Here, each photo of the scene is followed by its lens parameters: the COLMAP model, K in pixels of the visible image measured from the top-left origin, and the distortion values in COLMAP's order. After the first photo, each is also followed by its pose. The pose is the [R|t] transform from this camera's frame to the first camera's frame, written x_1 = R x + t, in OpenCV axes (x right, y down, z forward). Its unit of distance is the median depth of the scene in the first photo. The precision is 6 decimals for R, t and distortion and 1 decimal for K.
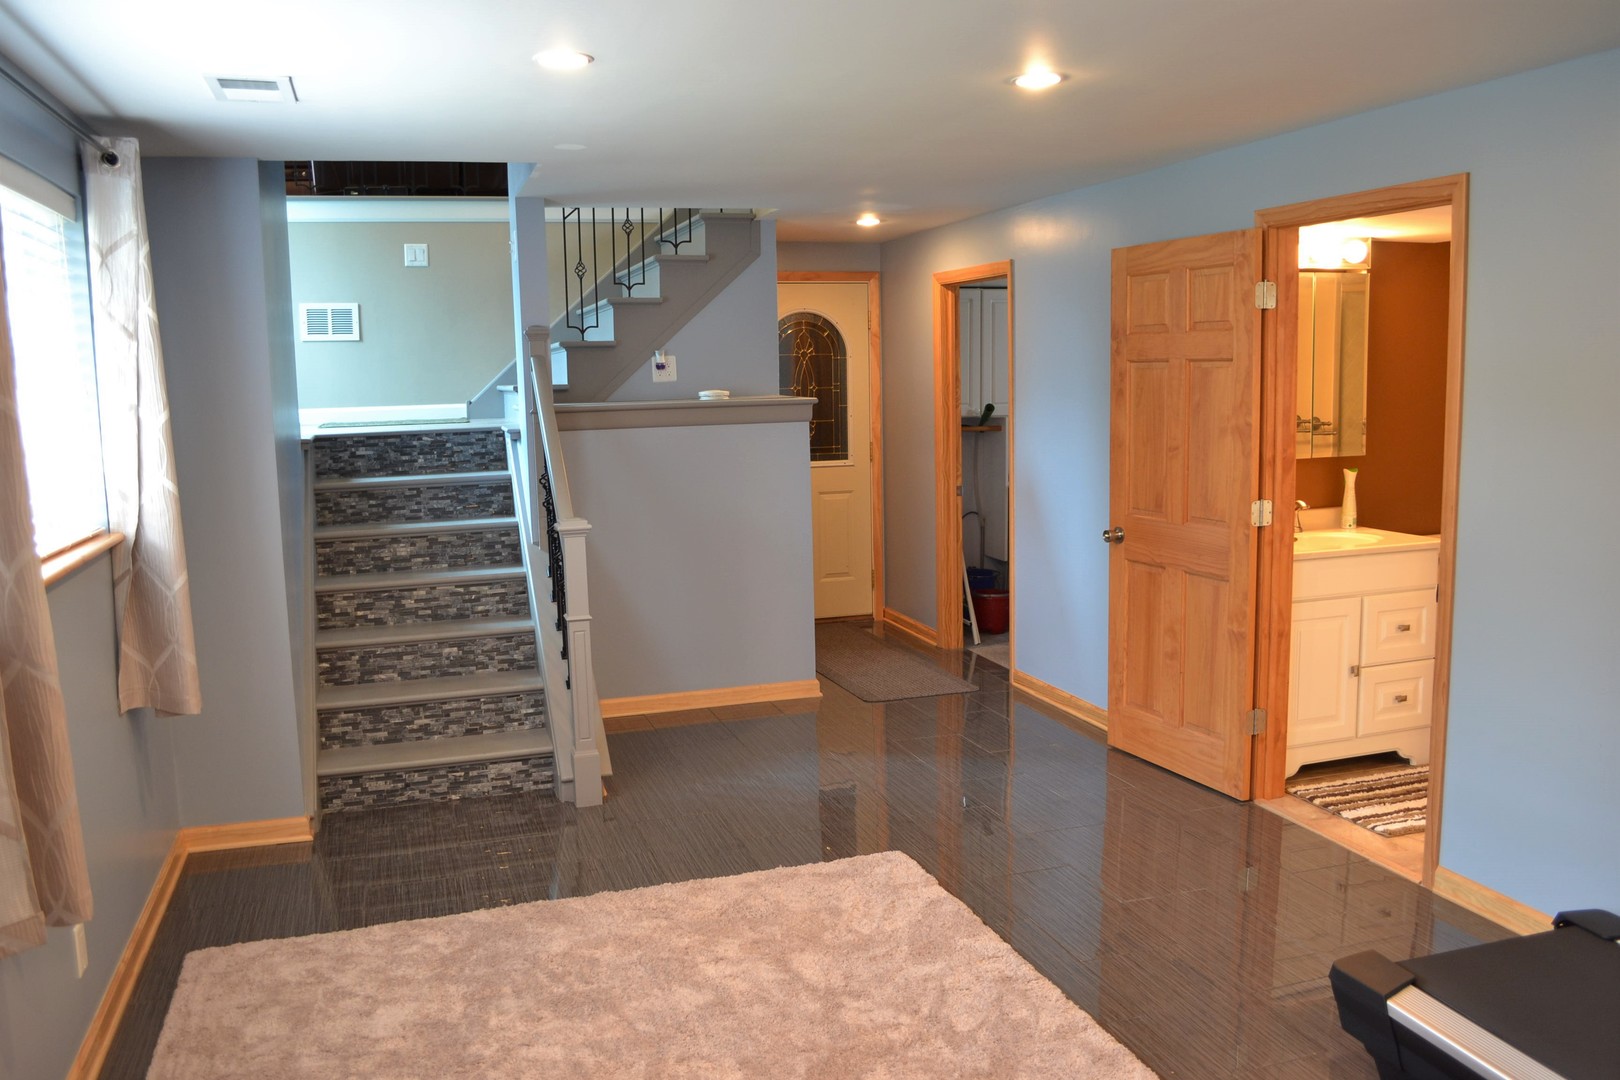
lens RADIAL K [[1288.7, 0, 808.0], [0, 1288.7, 541.4], [0, 0, 1]] dist [-0.074591, 0.002414]
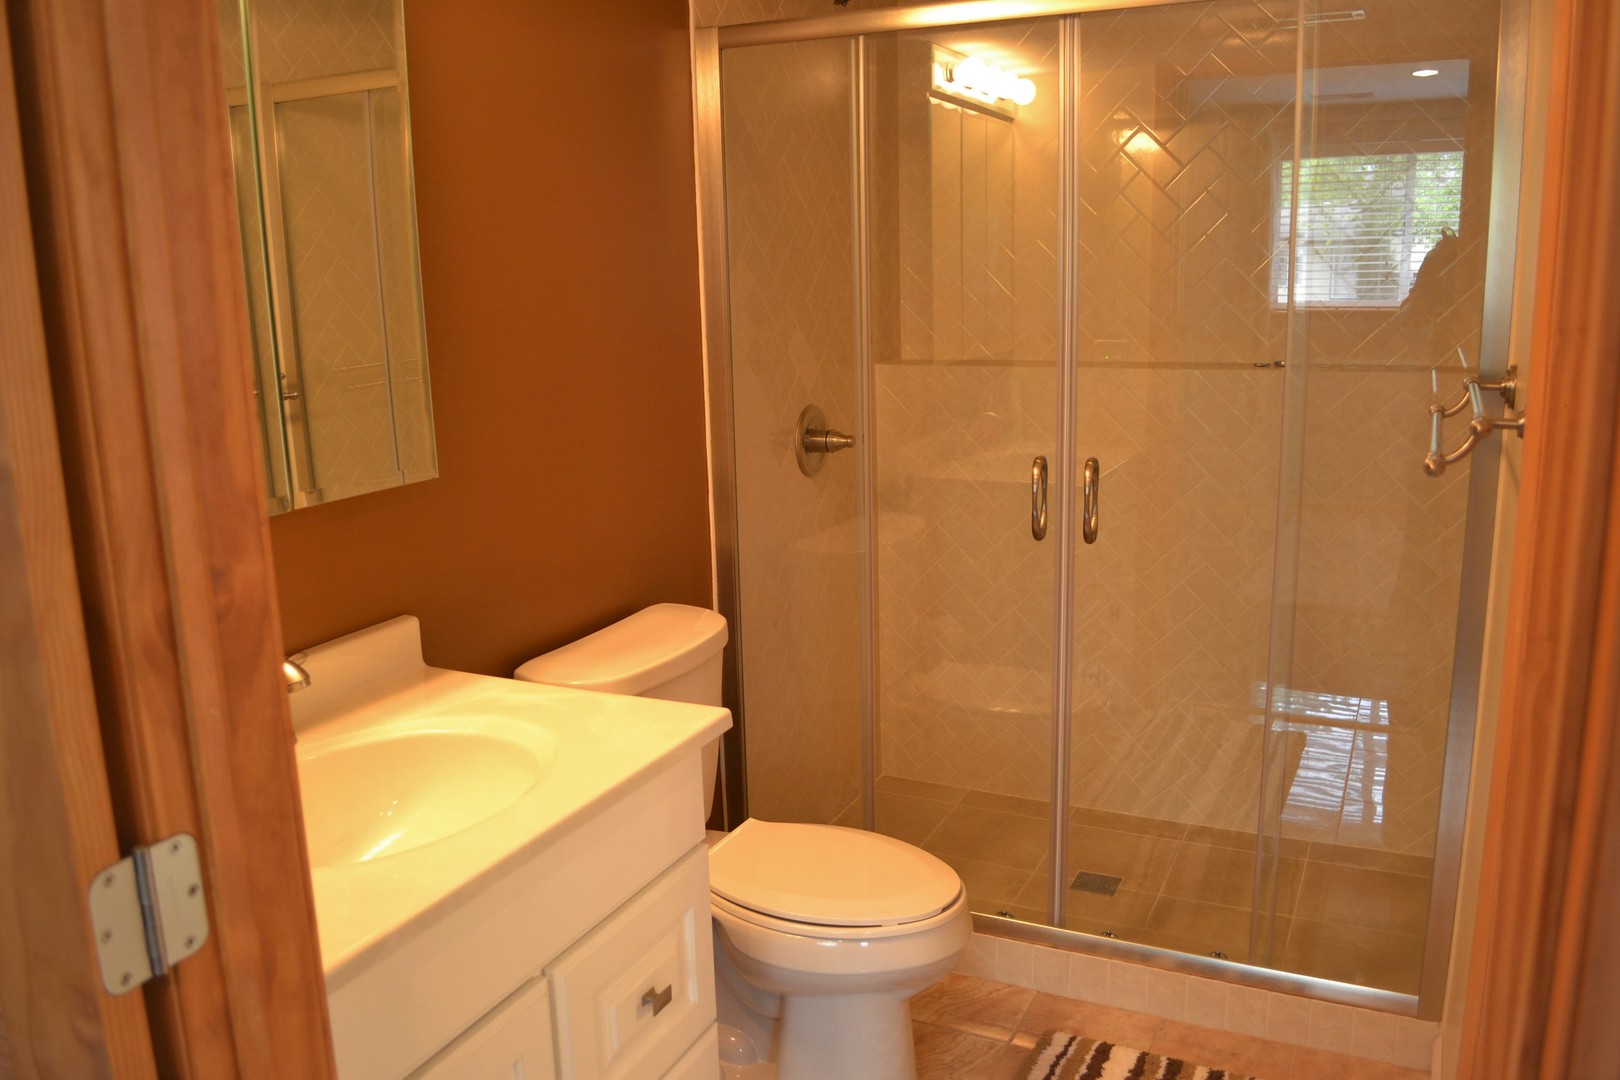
lens RADIAL K [[1288.7, 0, 809.0], [0, 1288.7, 544.6], [0, 0, 1]] dist [-0.074591, 0.002414]
pose [[0.687120, -0.144890, 0.711950, 0.295637], [0.104642, 0.989432, 0.100369, -0.086521], [-0.718969, 0.005535, 0.695020, 0.792501]]
